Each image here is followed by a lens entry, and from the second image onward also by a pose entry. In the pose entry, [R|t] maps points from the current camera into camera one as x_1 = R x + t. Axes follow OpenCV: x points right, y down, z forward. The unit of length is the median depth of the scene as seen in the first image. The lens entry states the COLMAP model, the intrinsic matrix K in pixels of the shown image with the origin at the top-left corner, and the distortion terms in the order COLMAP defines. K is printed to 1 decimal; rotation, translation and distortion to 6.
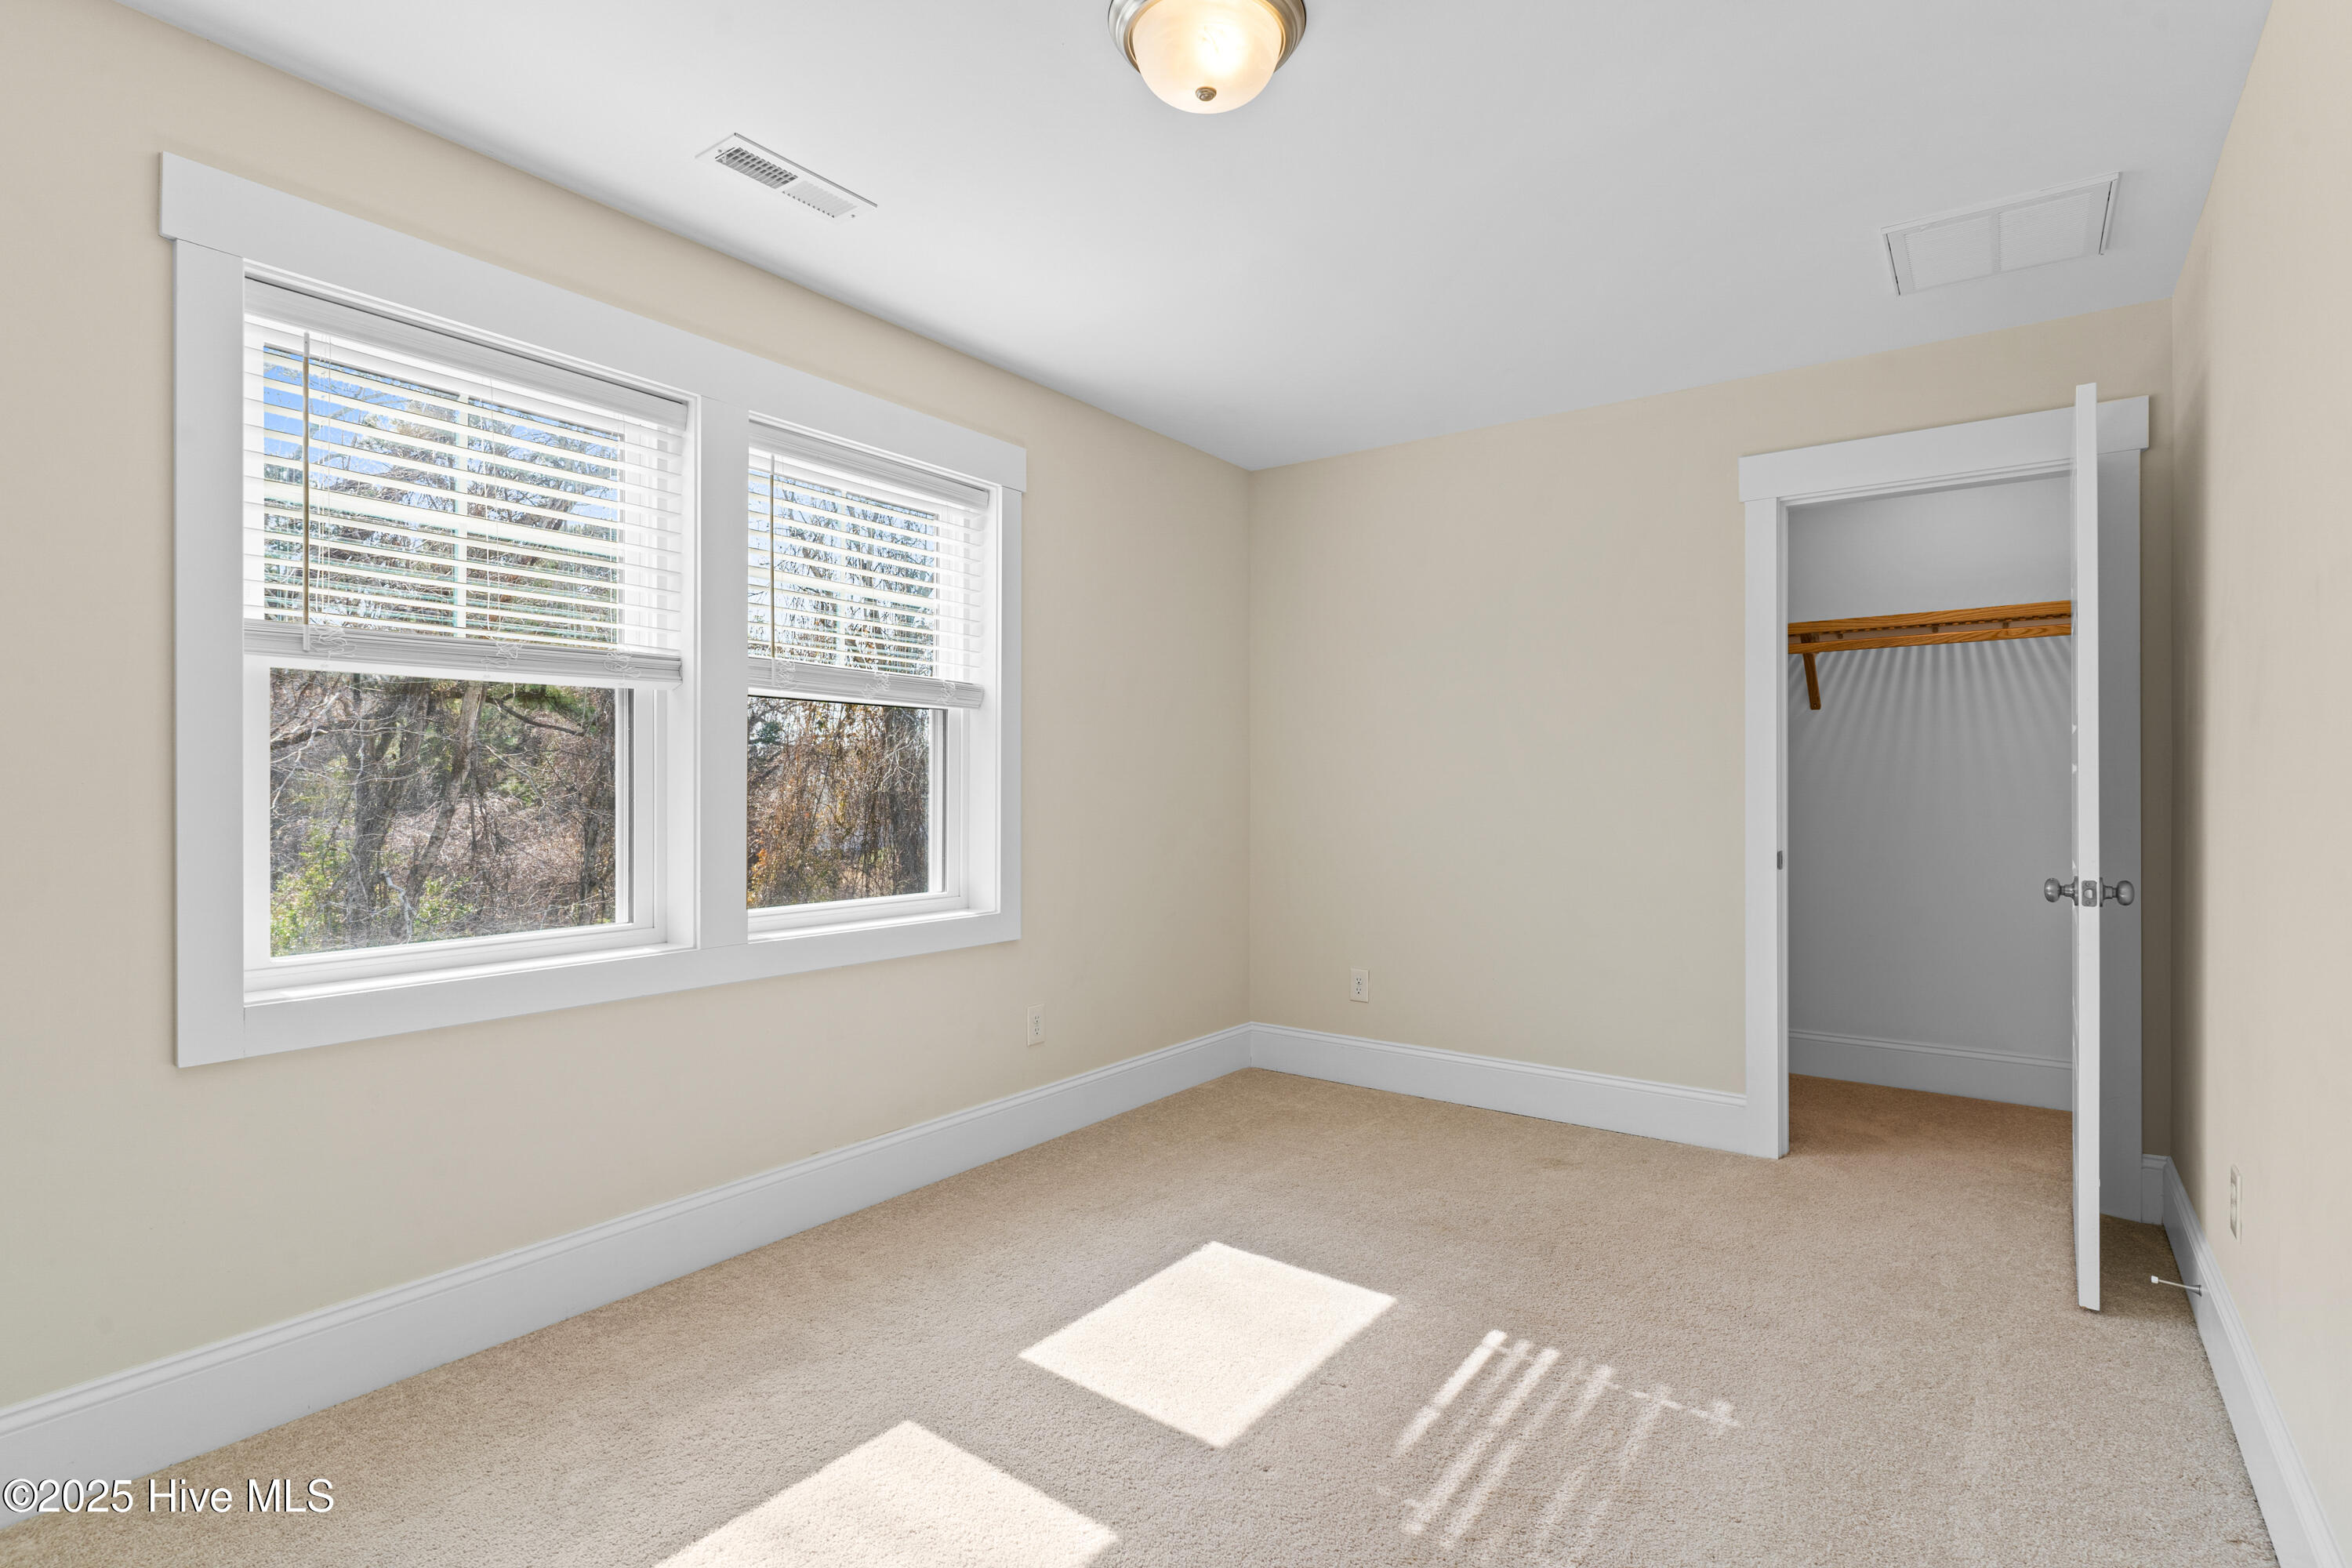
lens RADIAL K [[1138.1, 0, 1180.6], [0, 1138.1, 778.8], [0, 0, 1]] dist [0.001698, 0.000754]
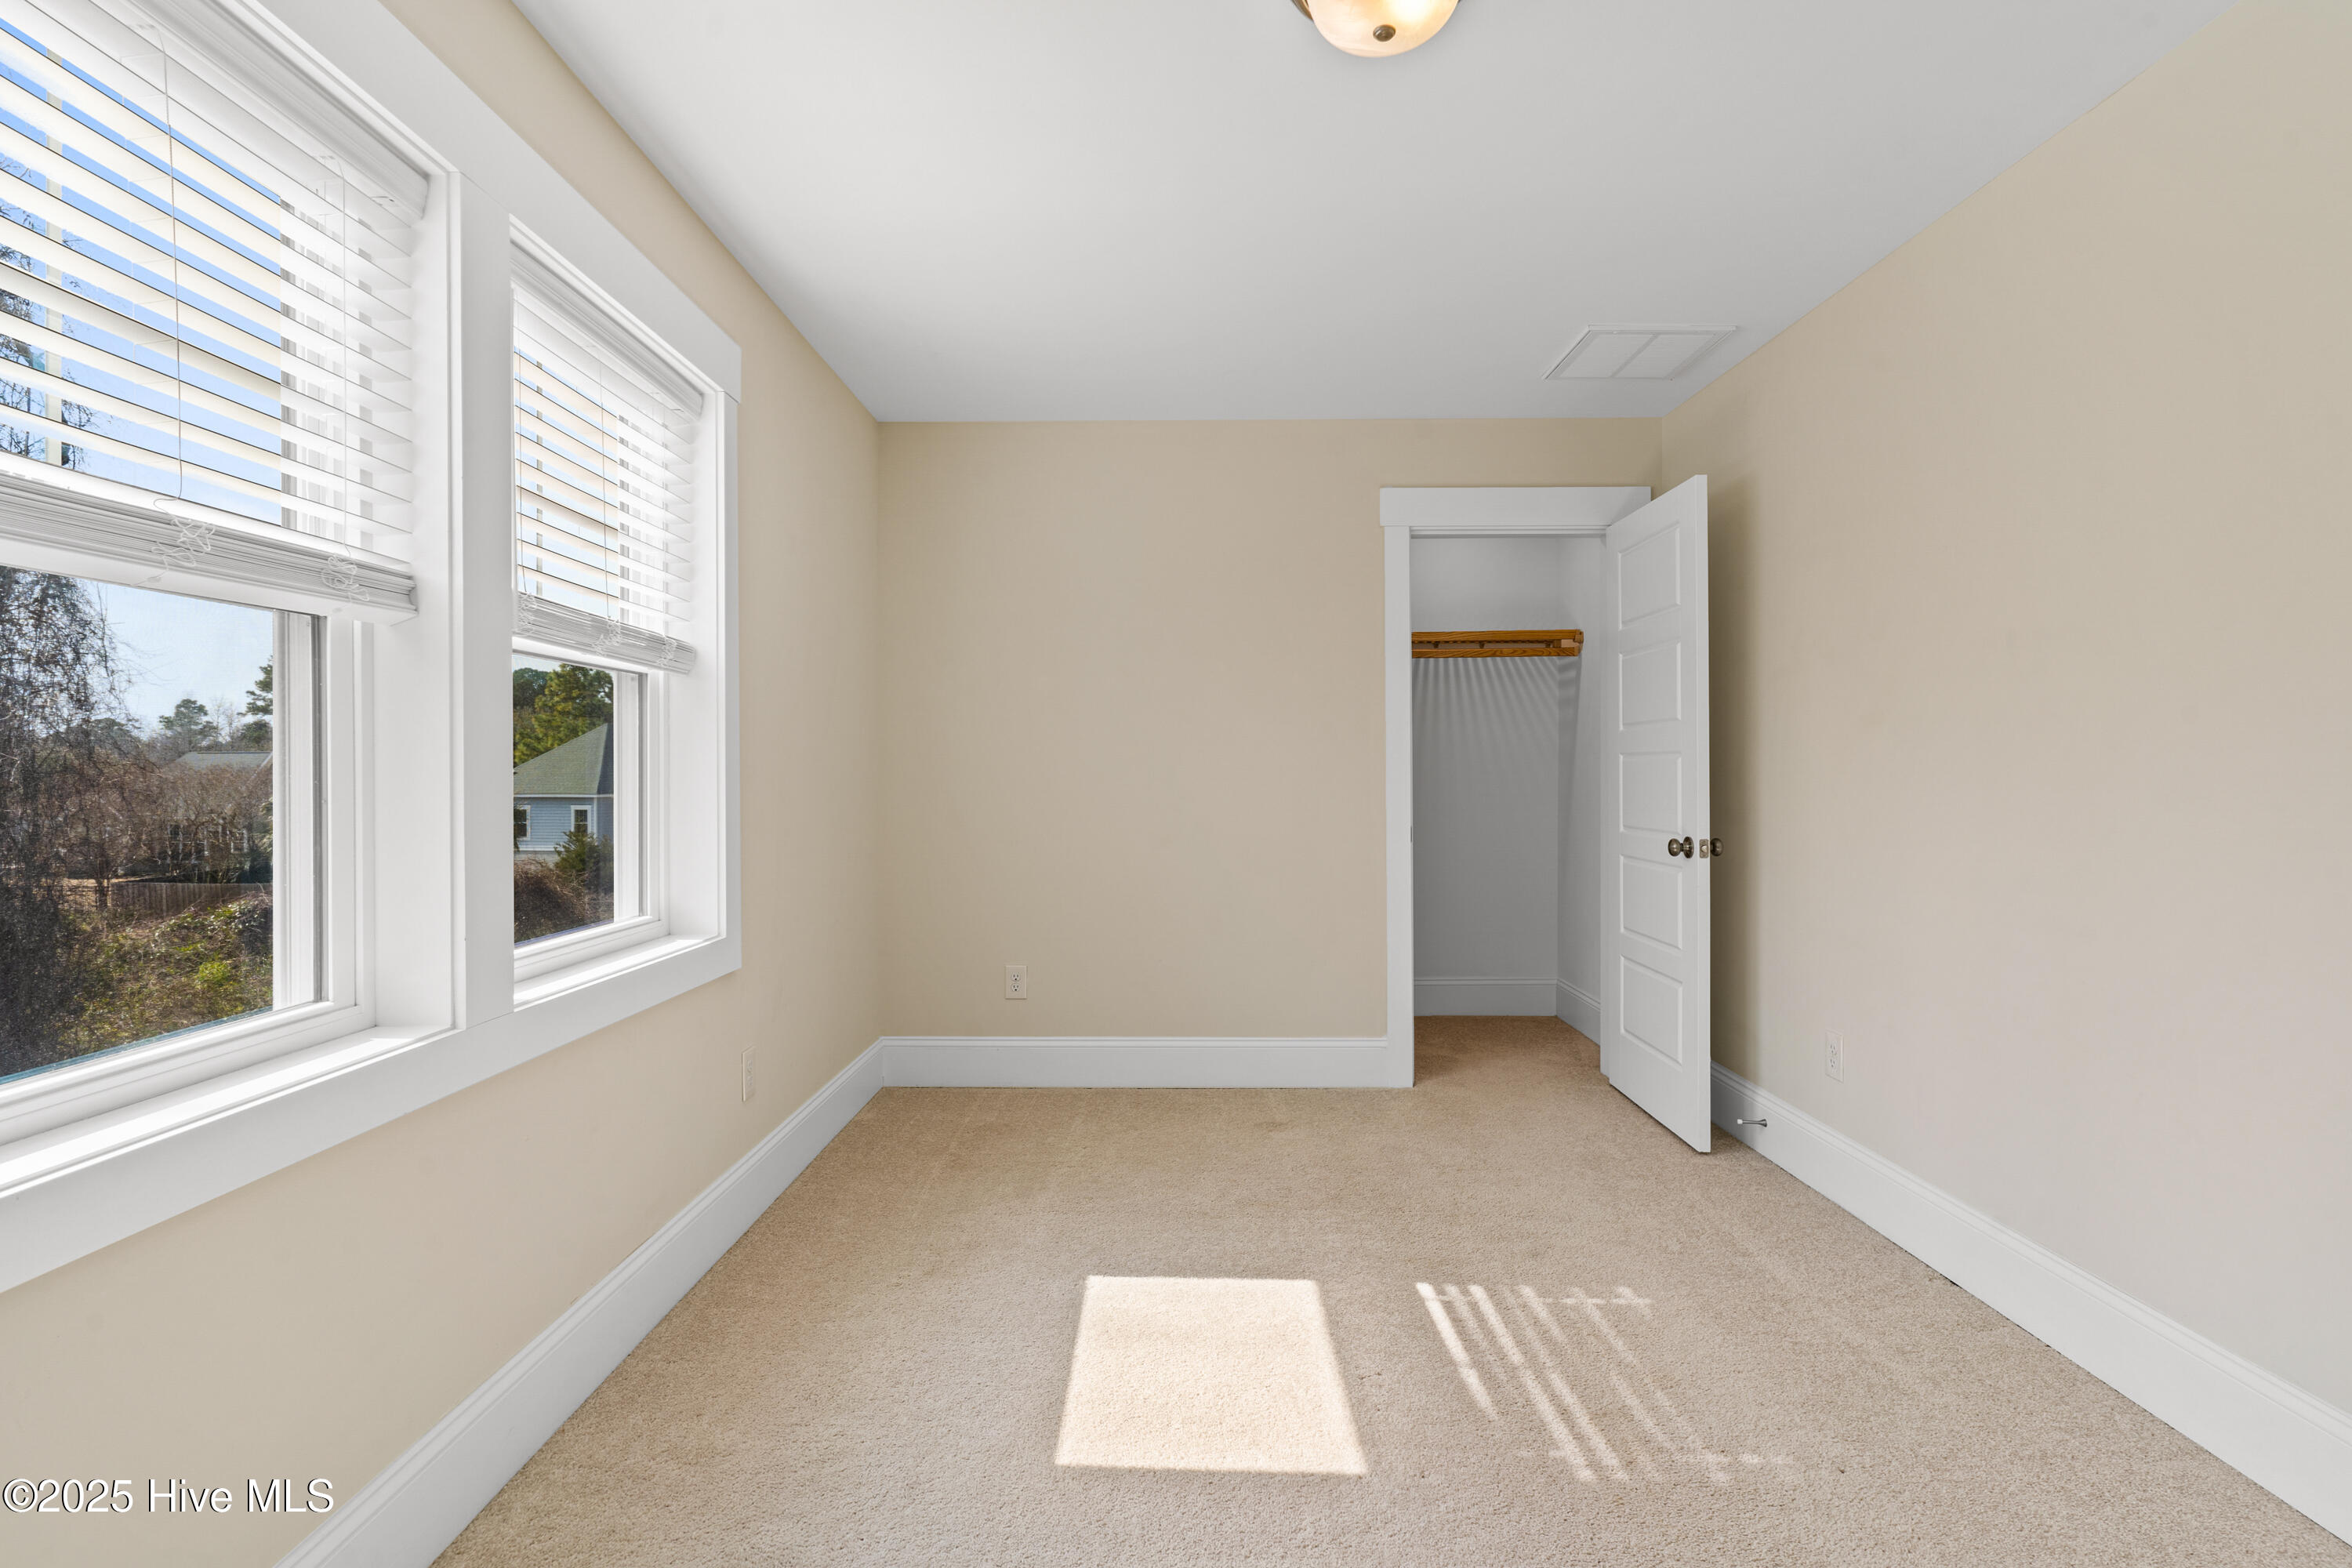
lens RADIAL K [[1141.8, 0, 1163.8], [0, 1141.8, 767.8], [0, 0, 1]] dist [-0.001241, -0.000134]
pose [[0.813099, -0.001544, 0.582124, -0.478620], [0.000591, 0.999998, 0.001827, 0.000638], [-0.582126, -0.001141, 0.813098, 0.242107]]
